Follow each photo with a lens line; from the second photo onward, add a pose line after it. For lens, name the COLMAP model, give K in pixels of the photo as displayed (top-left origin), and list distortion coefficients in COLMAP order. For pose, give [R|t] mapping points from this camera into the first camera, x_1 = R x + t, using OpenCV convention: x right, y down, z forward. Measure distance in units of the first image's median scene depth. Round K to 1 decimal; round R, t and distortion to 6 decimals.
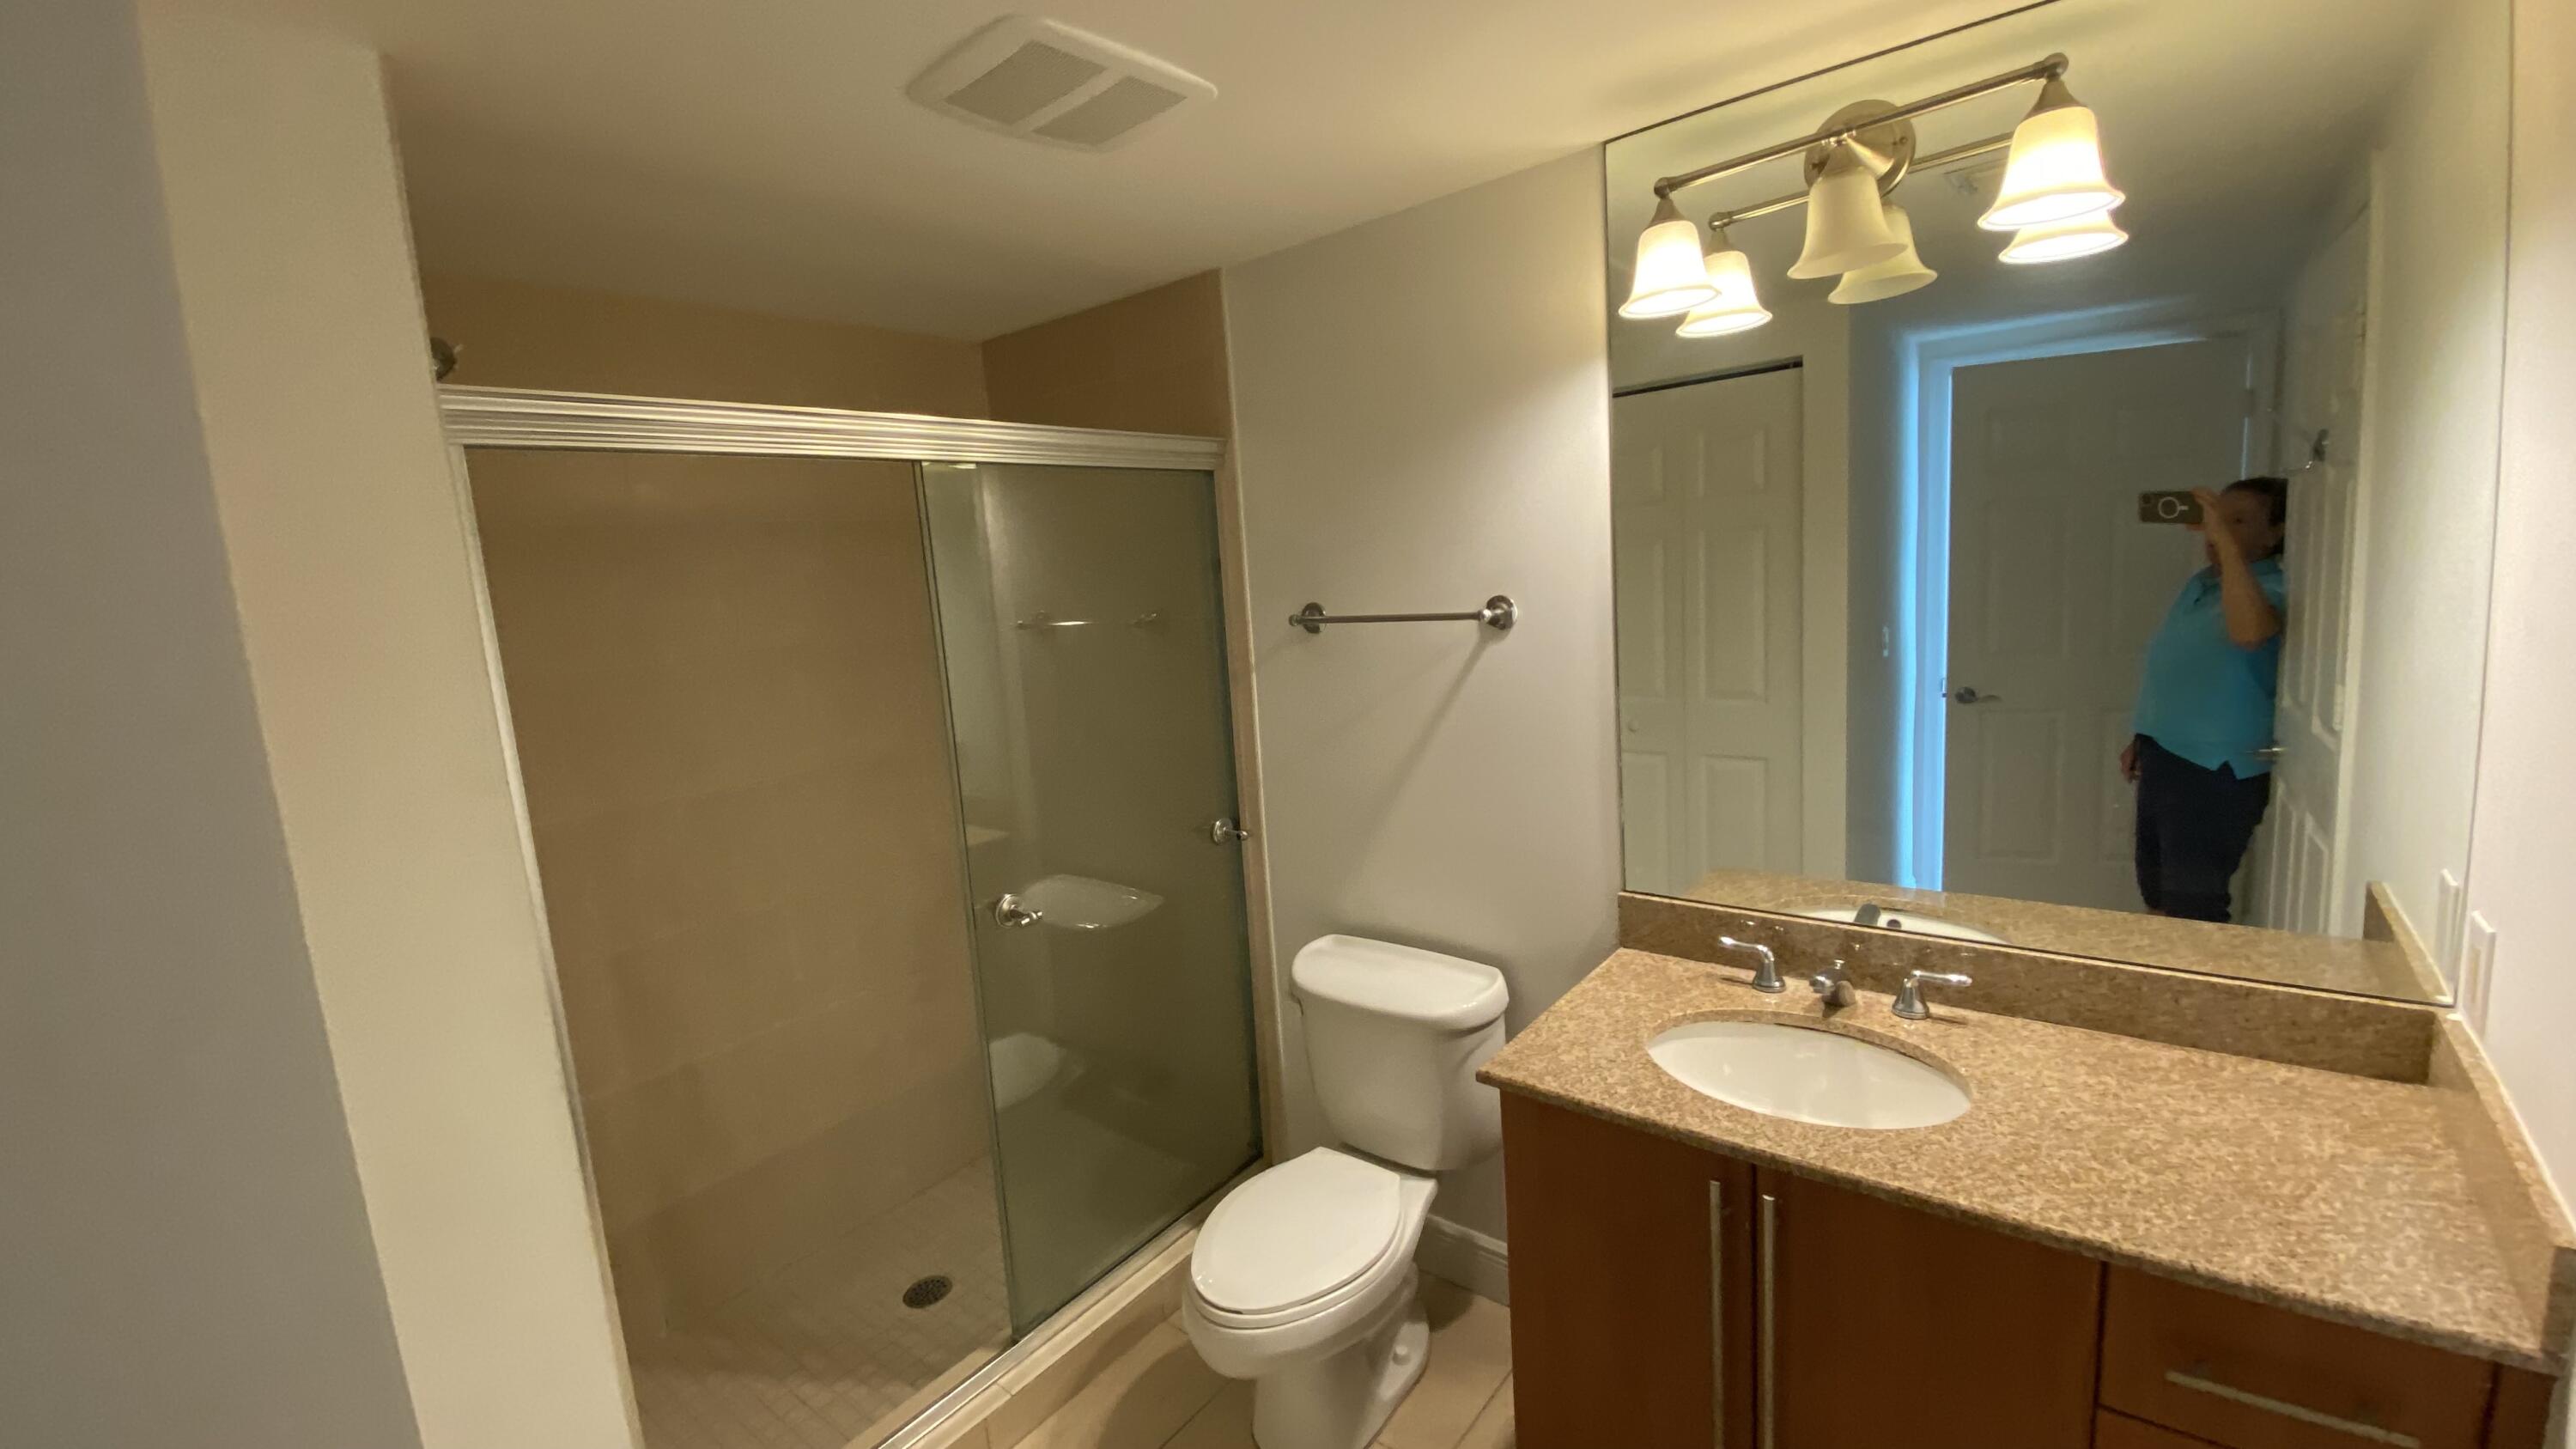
lens RADIAL K [[1050.2, 0, 1287.6], [0, 1050.2, 716.5], [0, 0, 1]] dist [-0.018726, -0.002366]
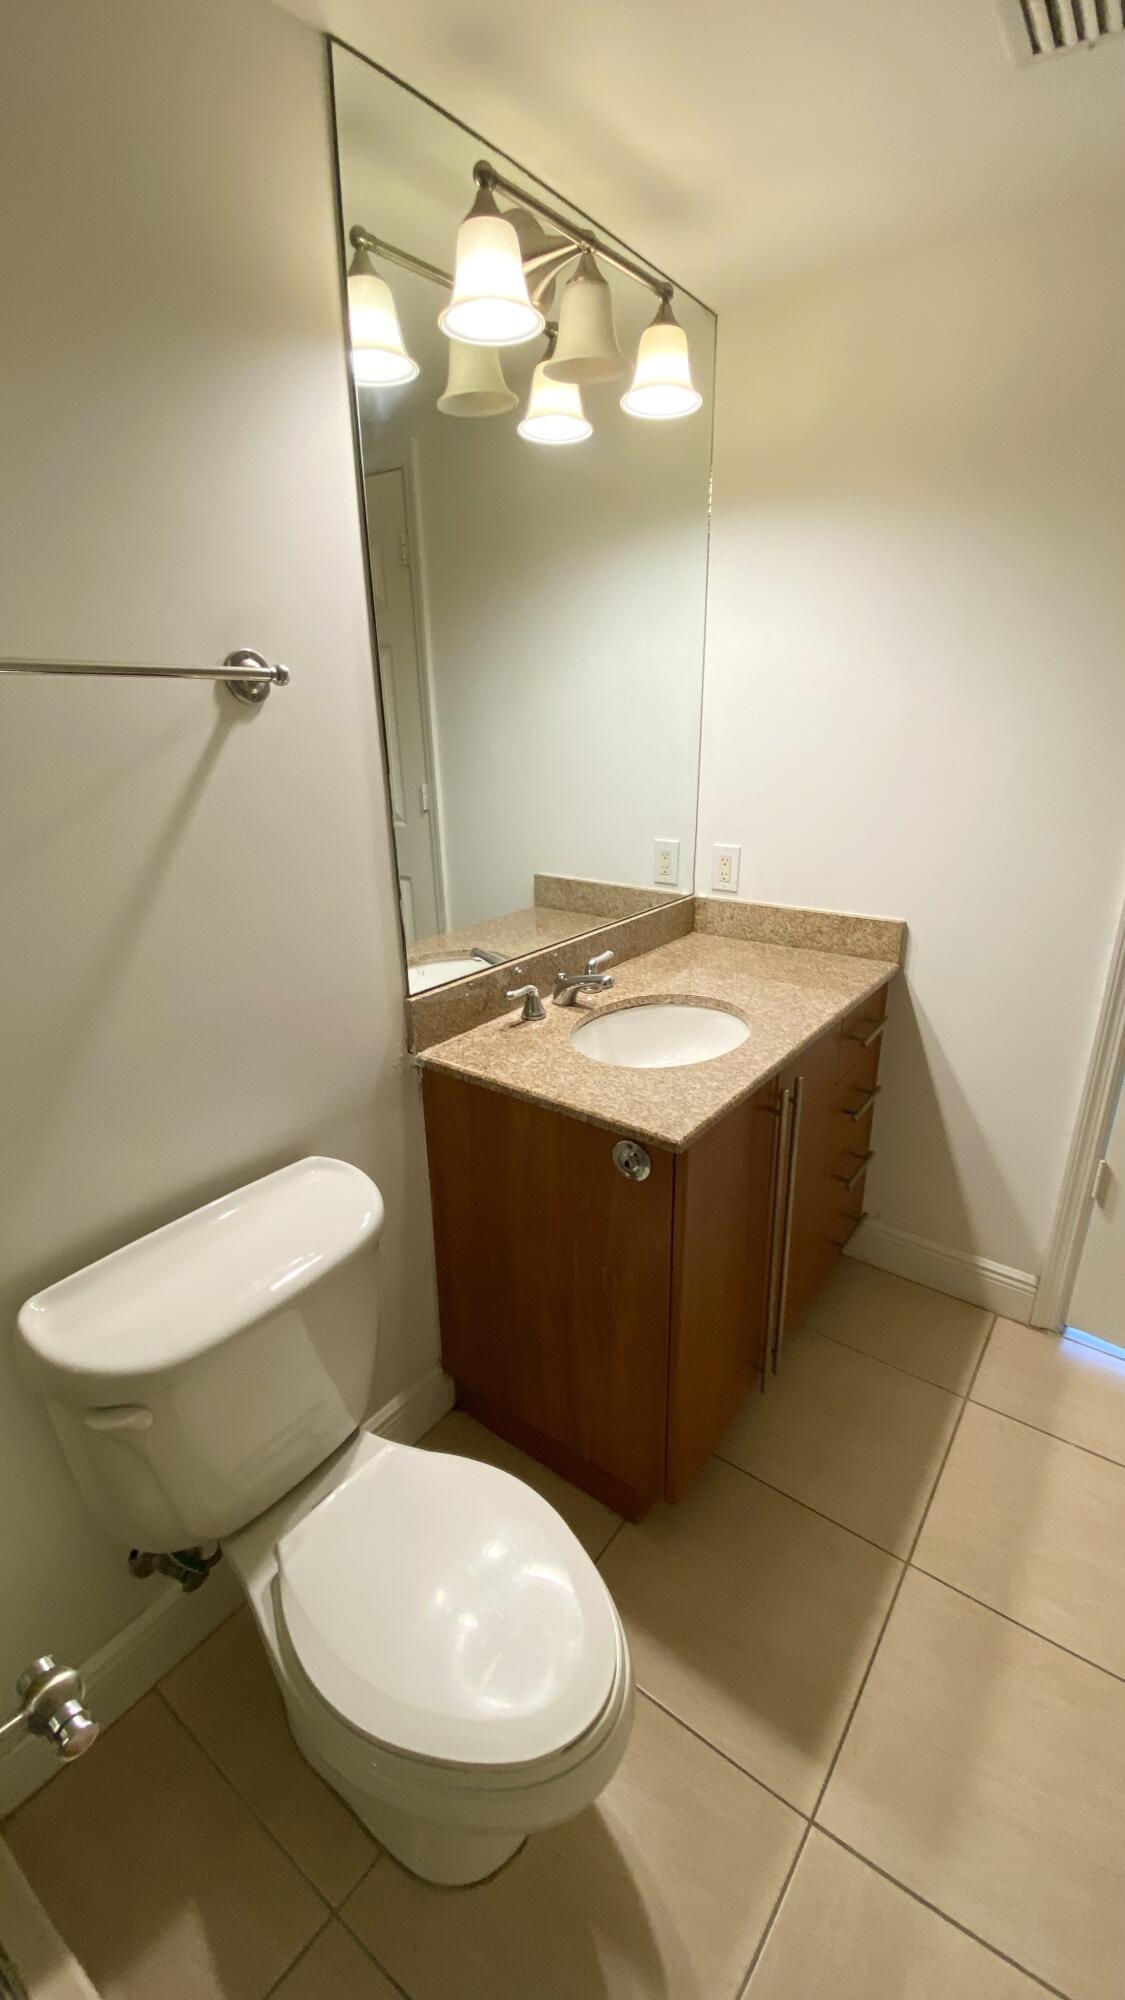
lens RADIAL K [[815.3, 0, 566.1], [0, 815.3, 1004.8], [0, 0, 1]] dist [-0.018726, -0.002366]
pose [[-0.041069, -0.262350, 0.964098, -0.469895], [0.161146, 0.950541, 0.265526, -0.000107], [-0.986076, 0.166265, 0.003239, 0.995616]]
